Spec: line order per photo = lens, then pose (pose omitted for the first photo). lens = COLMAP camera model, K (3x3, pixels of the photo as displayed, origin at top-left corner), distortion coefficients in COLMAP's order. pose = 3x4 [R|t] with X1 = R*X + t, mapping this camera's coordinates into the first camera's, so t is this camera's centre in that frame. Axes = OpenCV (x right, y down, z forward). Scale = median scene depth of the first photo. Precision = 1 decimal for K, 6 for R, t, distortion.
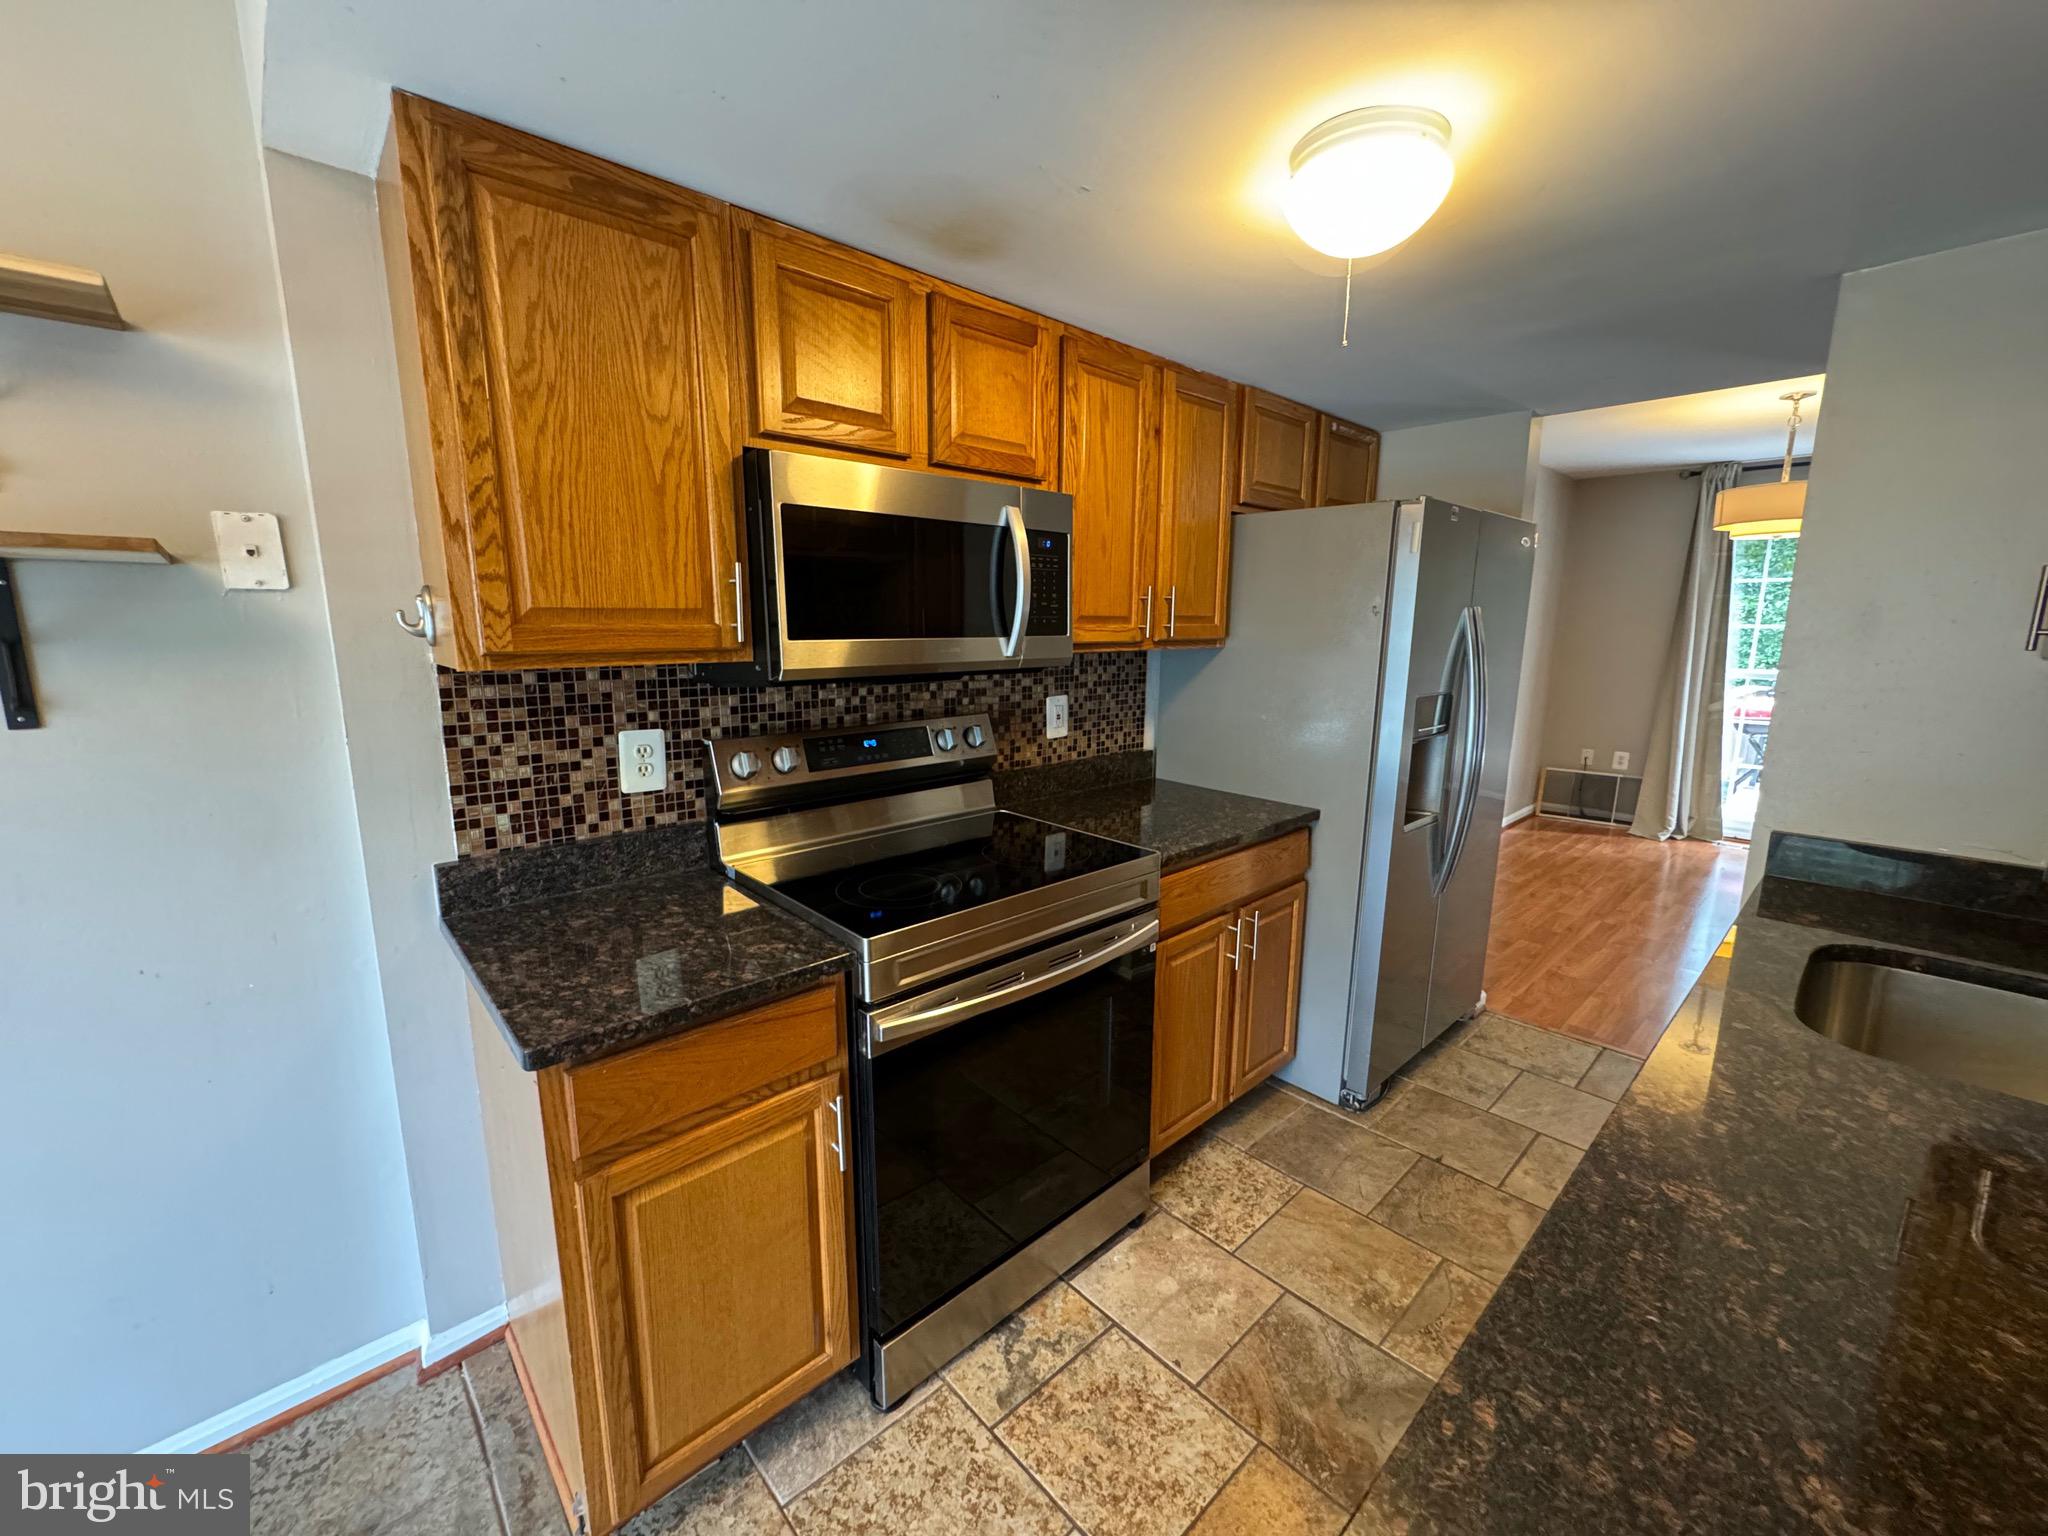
lens RADIAL K [[819.6, 0, 1024.6], [0, 819.6, 765.0], [0, 0, 1]] dist [-0.001959, 0.000591]
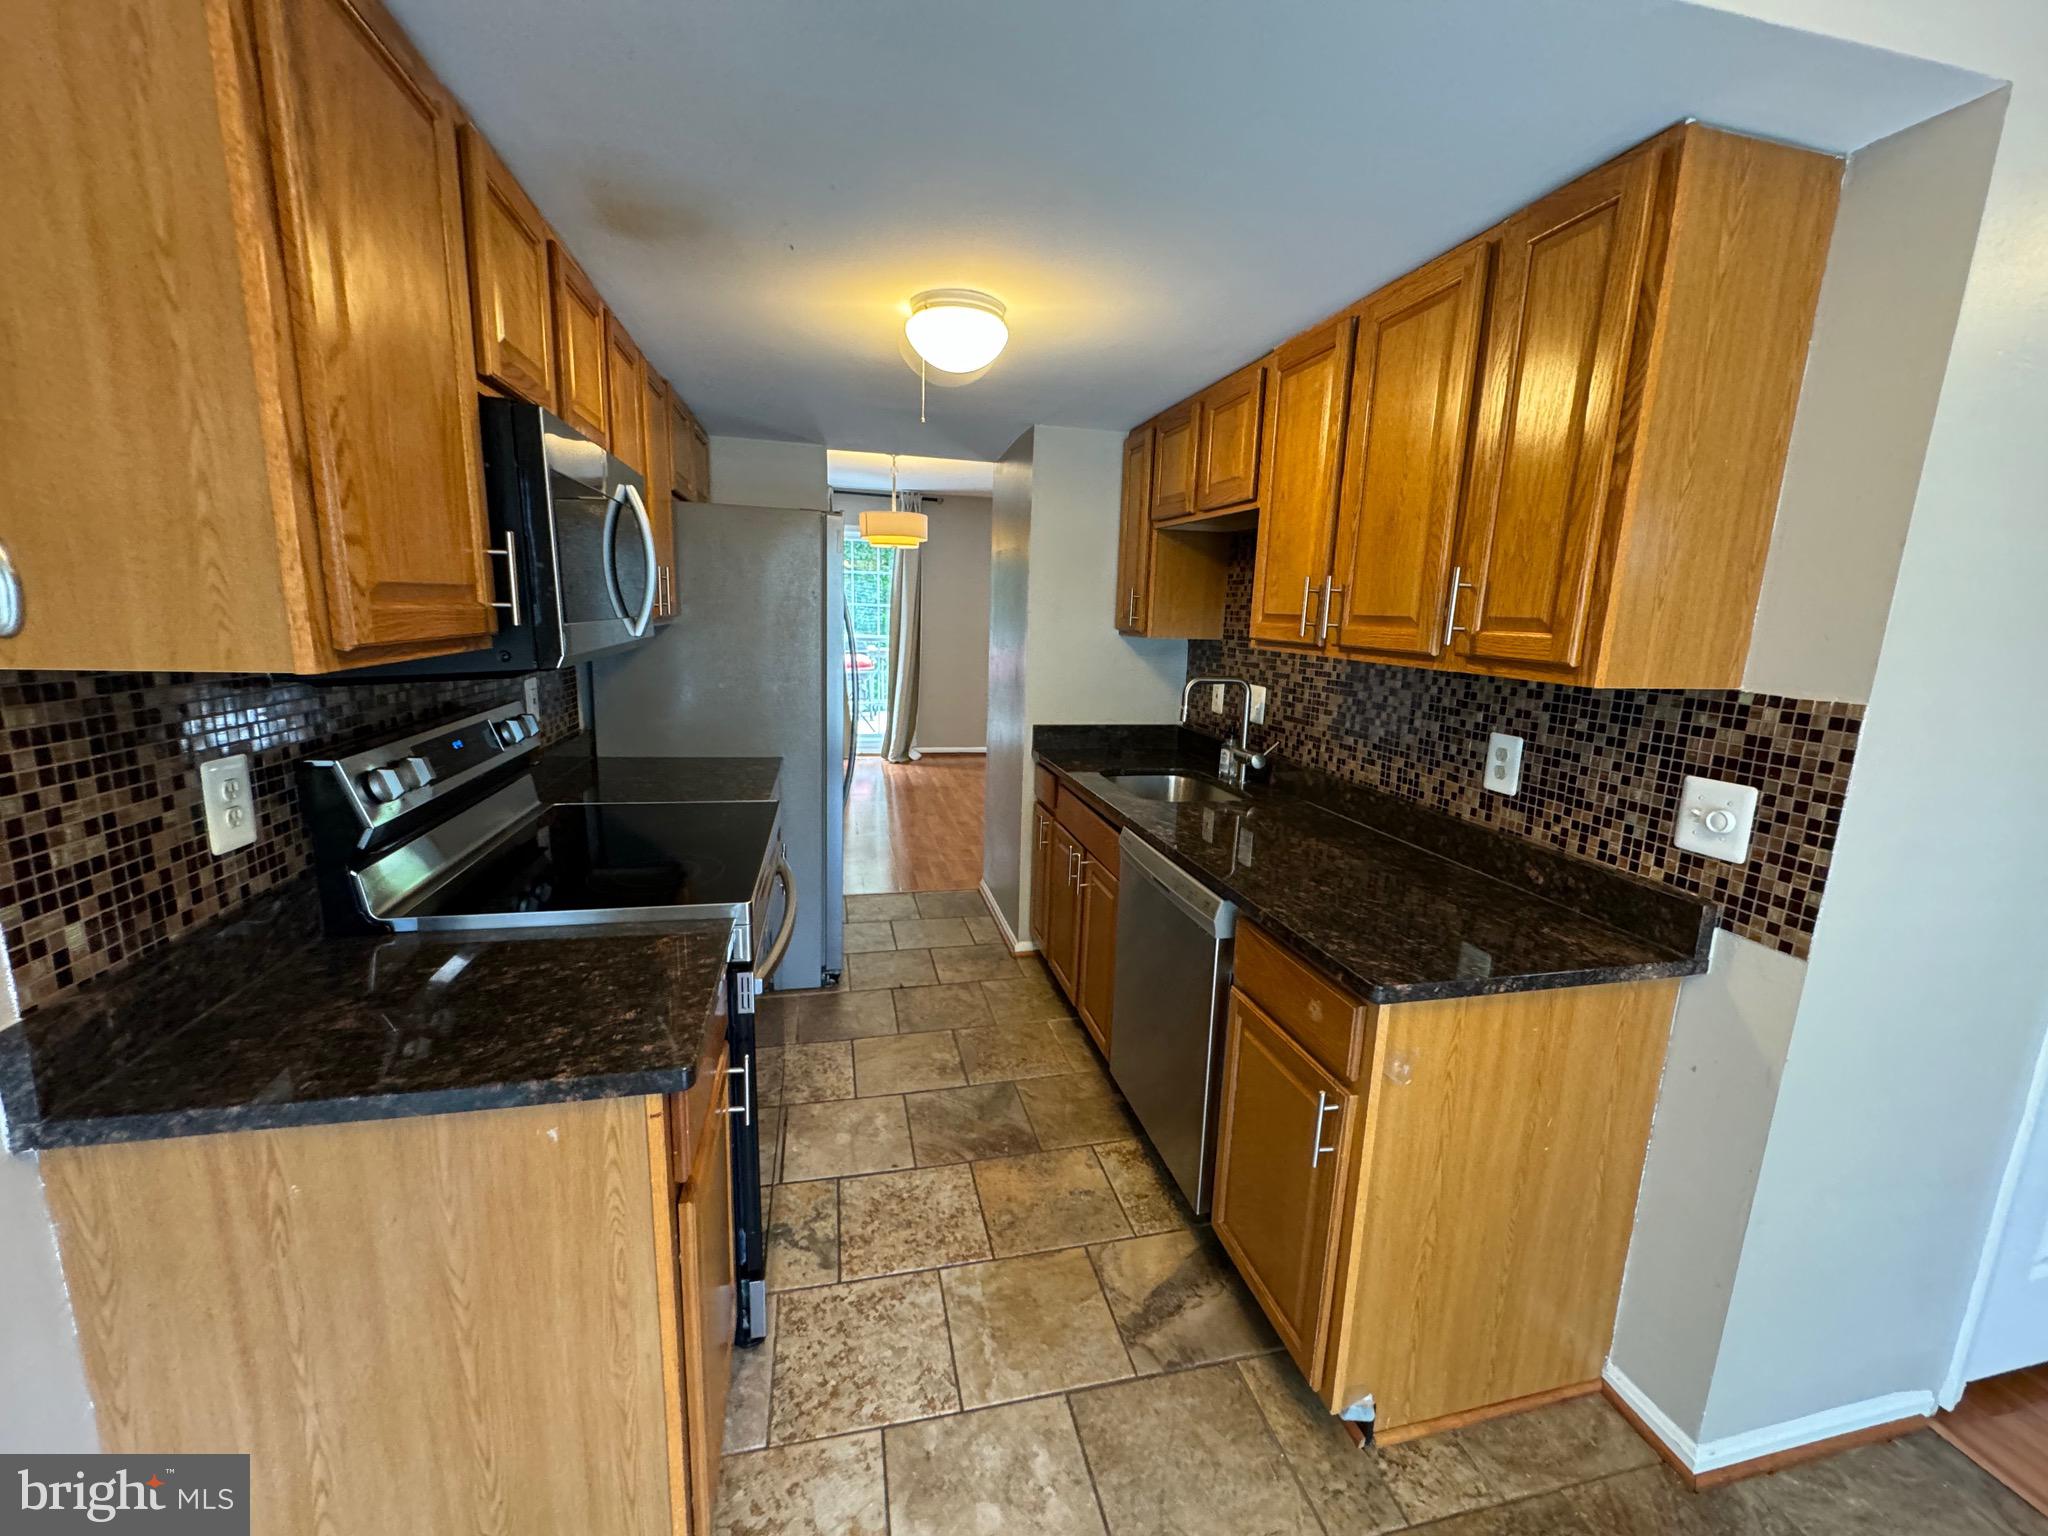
lens RADIAL K [[819.6, 0, 1021.5], [0, 819.6, 766.9], [0, 0, 1]] dist [-0.001959, 0.000591]
pose [[0.495028, -0.153458, 0.855218, -0.796077], [0.118834, 0.986988, 0.108318, -0.033651], [-0.860712, 0.048008, 0.506823, 0.119698]]
